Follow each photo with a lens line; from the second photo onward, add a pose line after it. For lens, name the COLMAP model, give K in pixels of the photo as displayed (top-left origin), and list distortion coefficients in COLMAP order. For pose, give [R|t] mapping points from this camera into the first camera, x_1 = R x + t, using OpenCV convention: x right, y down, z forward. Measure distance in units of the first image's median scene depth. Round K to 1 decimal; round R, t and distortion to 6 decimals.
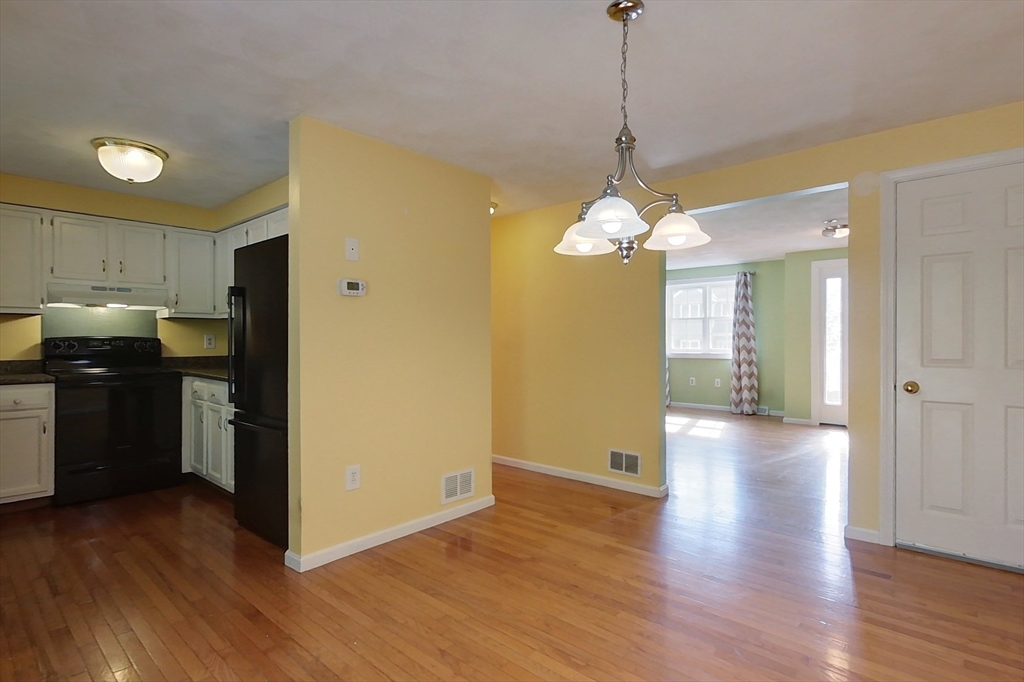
lens RADIAL K [[520.9, 0, 513.7], [0, 520.9, 342.3], [0, 0, 1]] dist [-0.002242, -0.000522]
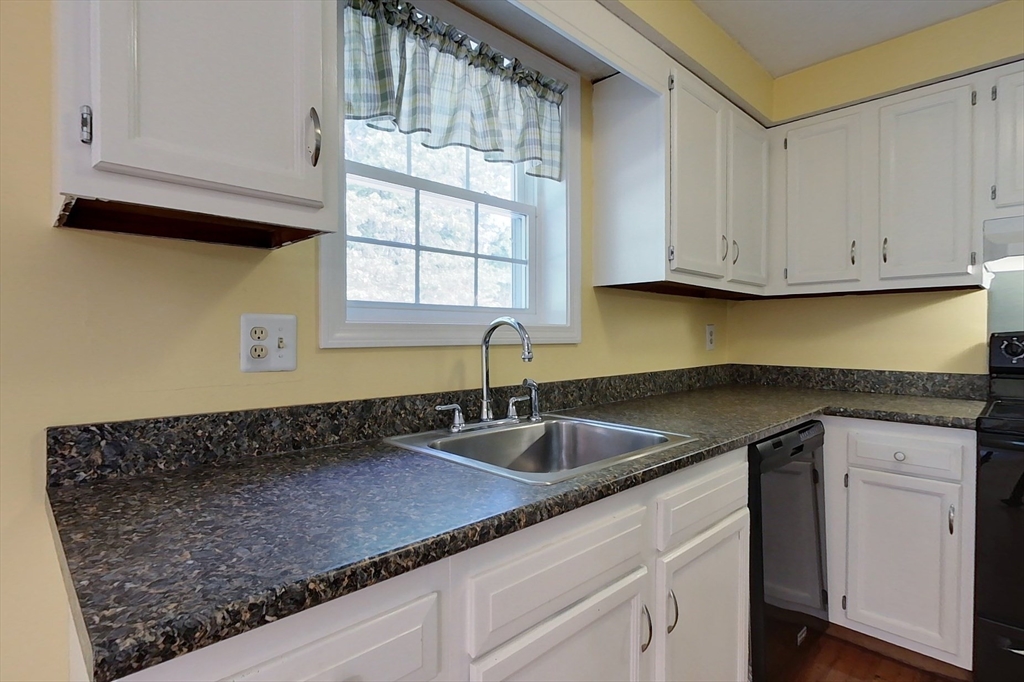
lens RADIAL K [[520.9, 0, 513.0], [0, 520.9, 341.7], [0, 0, 1]] dist [-0.002242, -0.000522]
pose [[-0.058332, 0.010349, -0.998244, -0.359379], [-0.004570, 0.999933, 0.010633, -0.003241], [0.998287, 0.005182, -0.058281, 0.553162]]
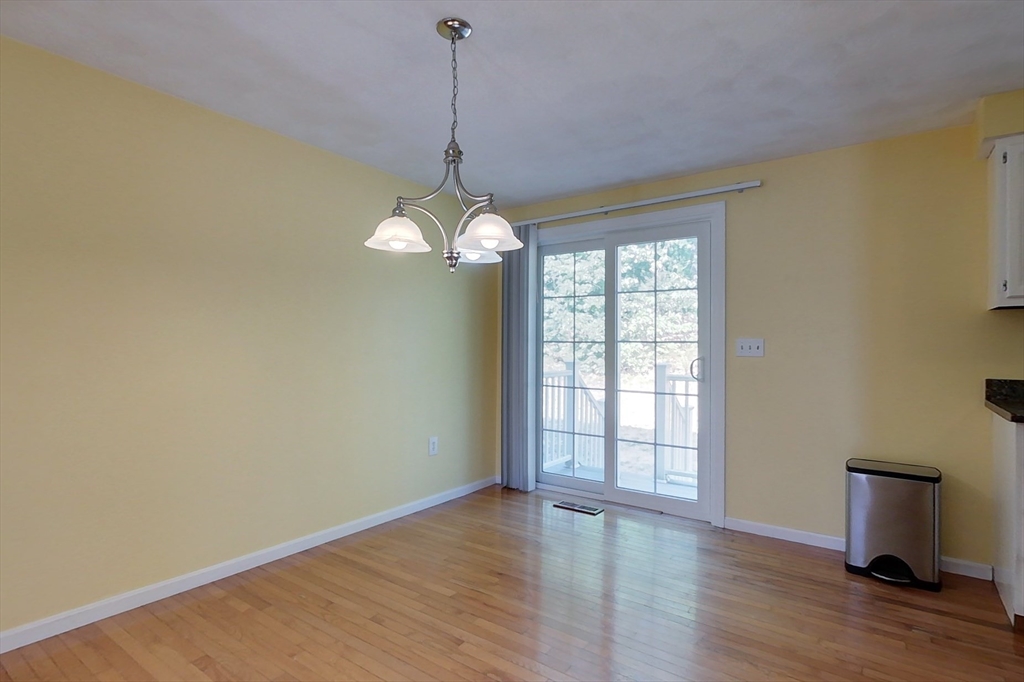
lens RADIAL K [[520.9, 0, 512.3], [0, 520.9, 338.4], [0, 0, 1]] dist [-0.002242, -0.000522]
pose [[-0.993426, -0.008147, -0.114189, 0.095328], [-0.007663, 0.999960, -0.004683, -0.006067], [0.114223, -0.003777, -0.993448, 0.920912]]
